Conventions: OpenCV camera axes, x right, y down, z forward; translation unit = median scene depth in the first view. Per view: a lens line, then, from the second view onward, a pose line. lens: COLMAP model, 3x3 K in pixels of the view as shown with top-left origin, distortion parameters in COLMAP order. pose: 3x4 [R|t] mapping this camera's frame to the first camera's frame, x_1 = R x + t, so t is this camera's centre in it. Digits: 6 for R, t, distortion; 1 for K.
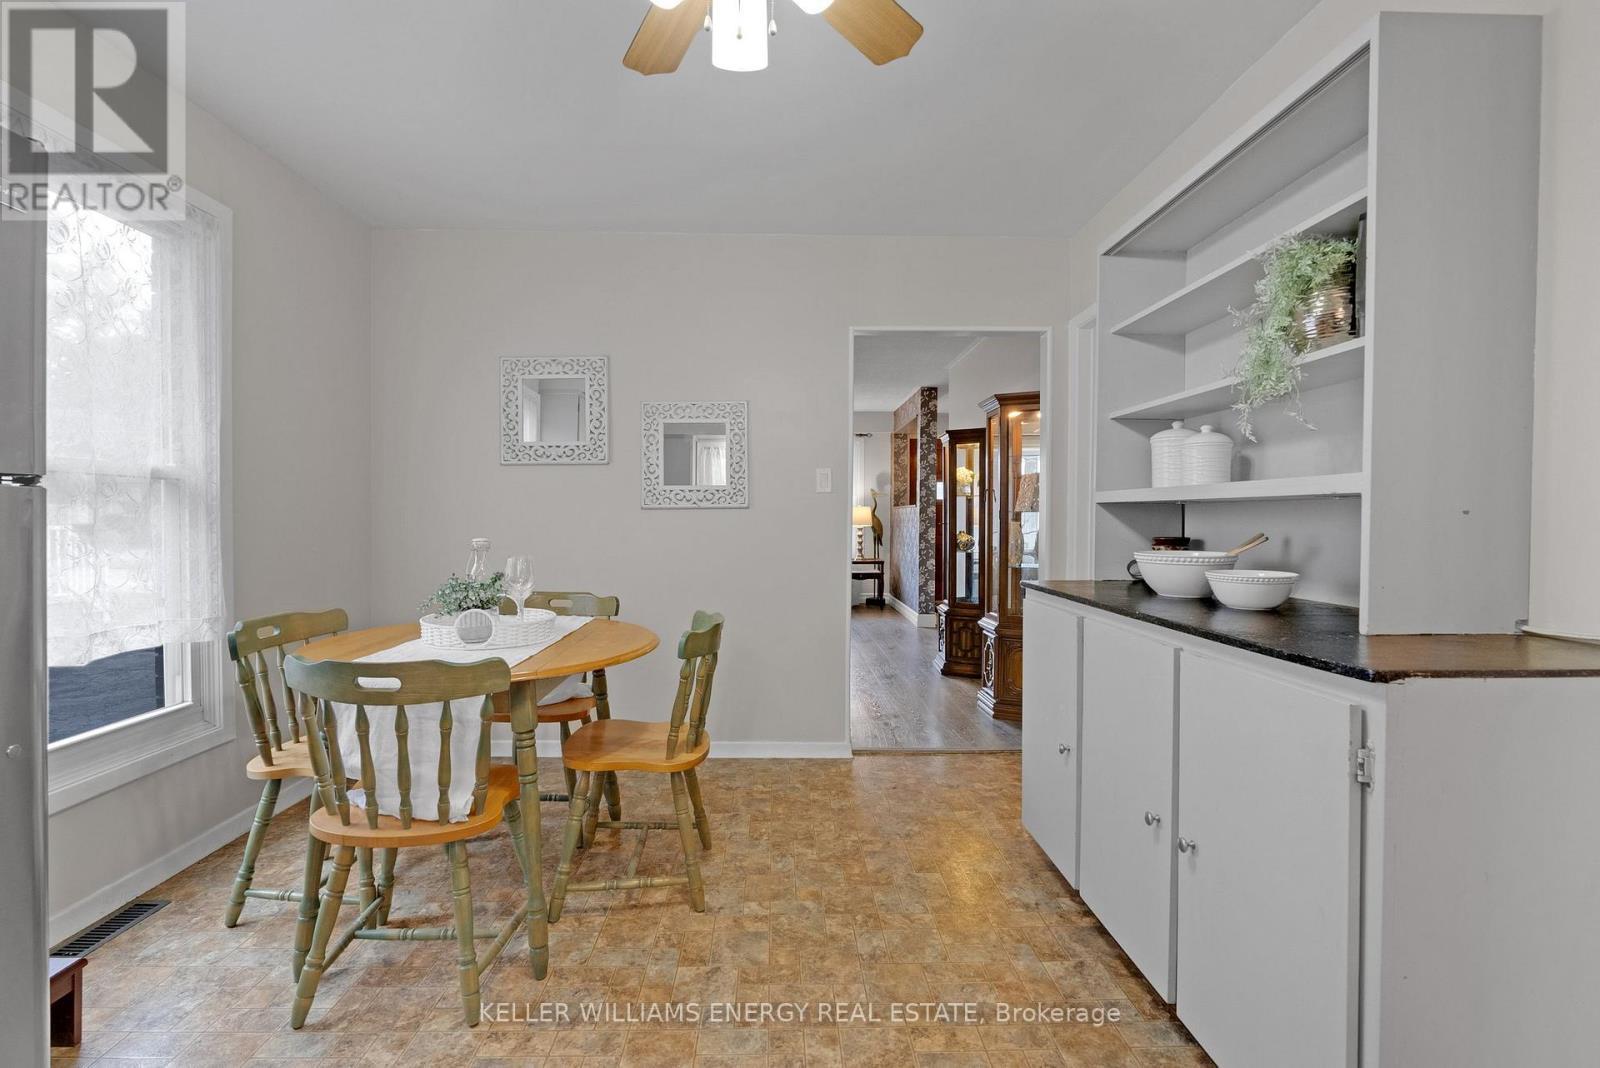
lens RADIAL K [[723.6, 0, 792.4], [0, 723.6, 534.7], [0, 0, 1]] dist [-0.022094, 0.010225]
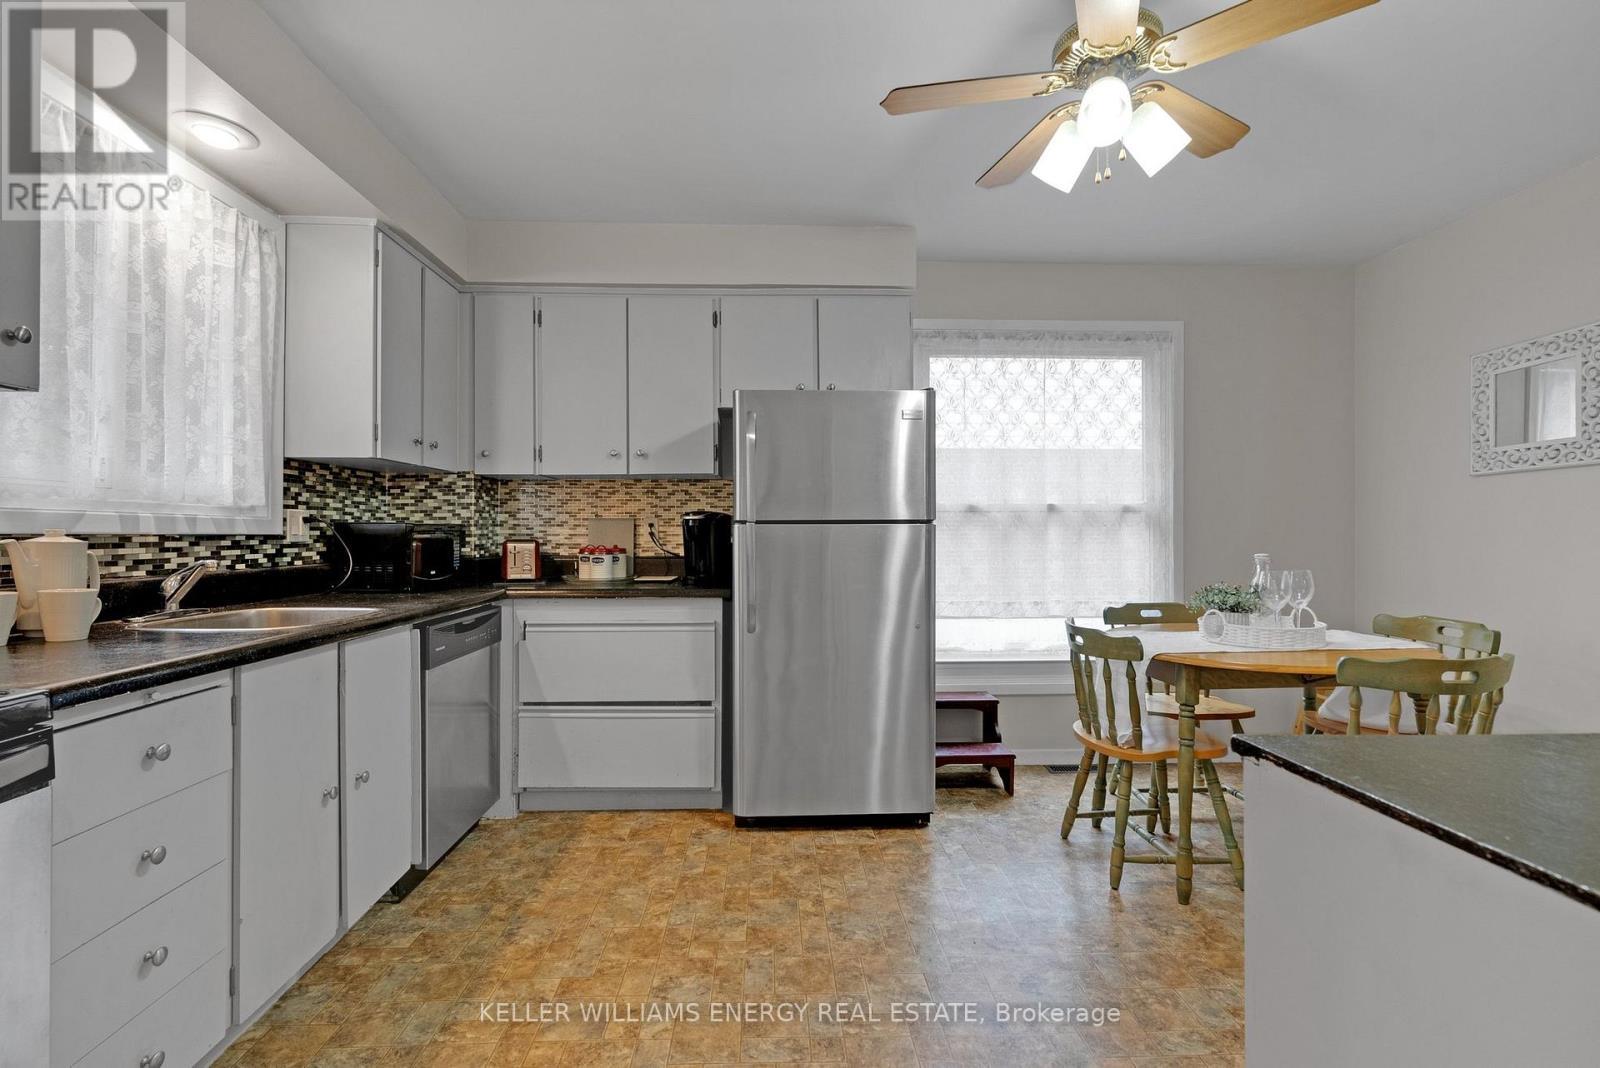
lens RADIAL K [[723.6, 0, 792.4], [0, 723.6, 534.7], [0, 0, 1]] dist [-0.022094, 0.010225]
pose [[0.009609, -0.002672, -0.999950, 0.473224], [-0.021545, 0.999764, -0.002878, -0.003895], [0.999722, 0.021572, 0.009549, 0.154758]]
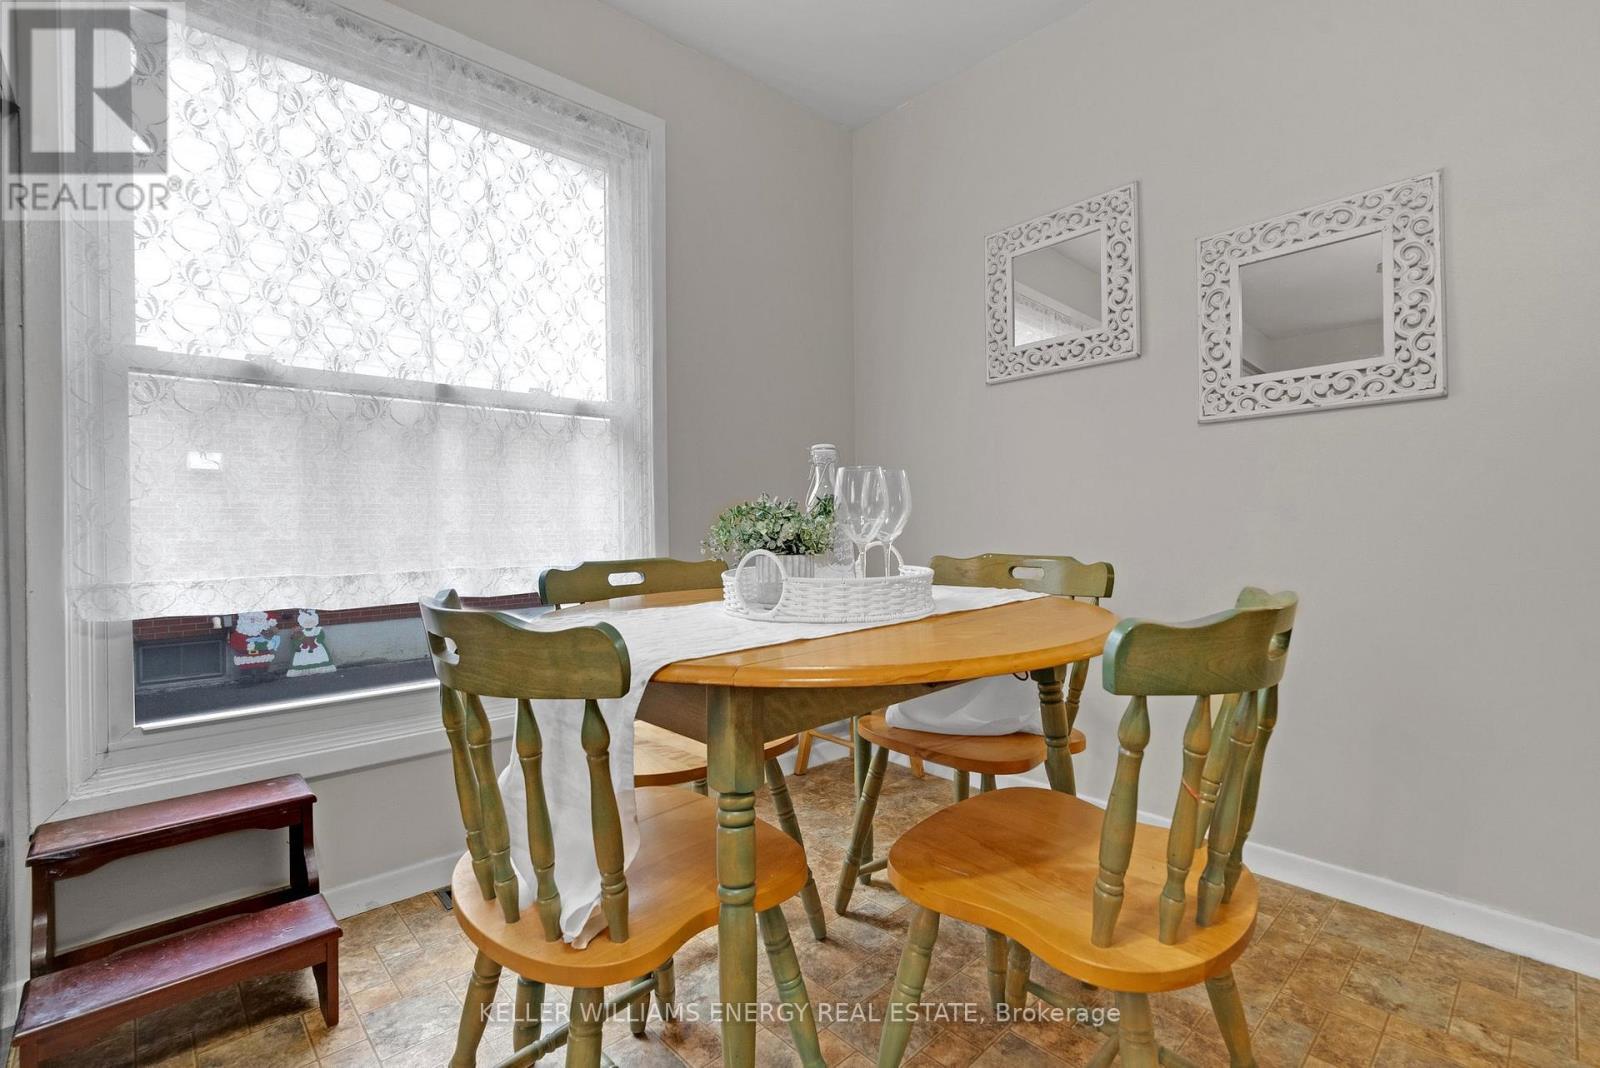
lens RADIAL K [[724.7, 0, 792.5], [0, 724.7, 527.2], [0, 0, 1]] dist [-0.004856, 0.000833]
pose [[0.661157, -0.006836, -0.750216, 0.010066], [-0.003170, 0.999924, -0.011905, 0.054838], [0.750241, 0.010249, 0.661085, 0.378029]]
